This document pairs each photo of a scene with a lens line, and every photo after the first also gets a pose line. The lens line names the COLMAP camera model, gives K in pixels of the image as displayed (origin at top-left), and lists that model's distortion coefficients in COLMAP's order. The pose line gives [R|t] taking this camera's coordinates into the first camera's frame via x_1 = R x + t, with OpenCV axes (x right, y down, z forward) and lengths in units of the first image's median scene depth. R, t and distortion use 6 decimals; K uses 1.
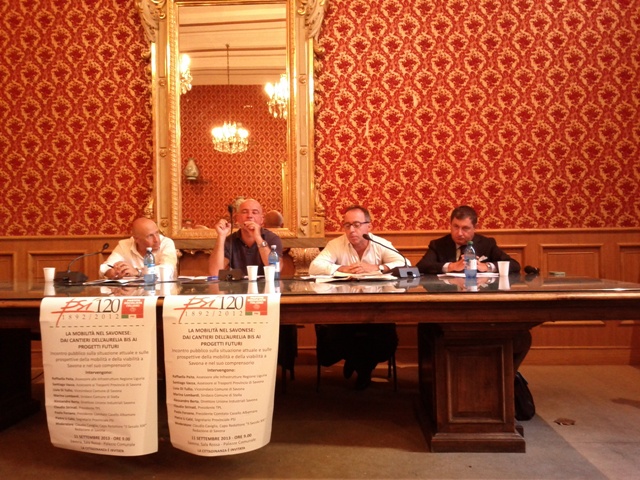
lens RADIAL K [[581.3, 0, 323.3], [0, 581.3, 239.9], [0, 0, 1]] dist [0.005459, -0.010407]
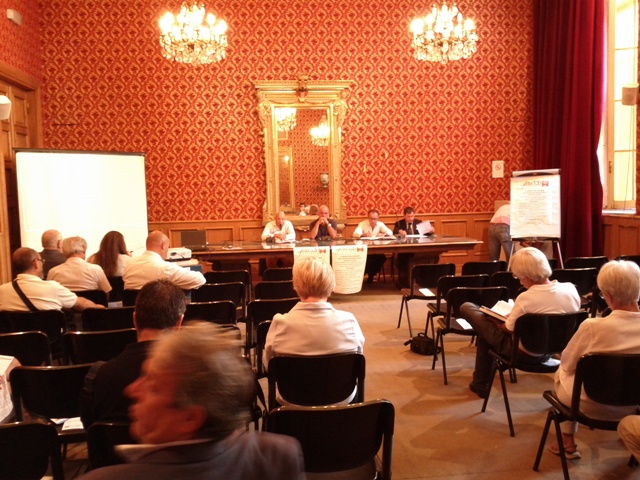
lens RADIAL K [[581.3, 0, 318.0], [0, 581.3, 240.0], [0, 0, 1]] dist [0.005459, -0.010407]
pose [[0.988041, -0.022727, 0.152505, -0.431251], [0.009871, 0.996372, 0.084535, -0.110135], [-0.153873, -0.082018, 0.984681, -1.120267]]
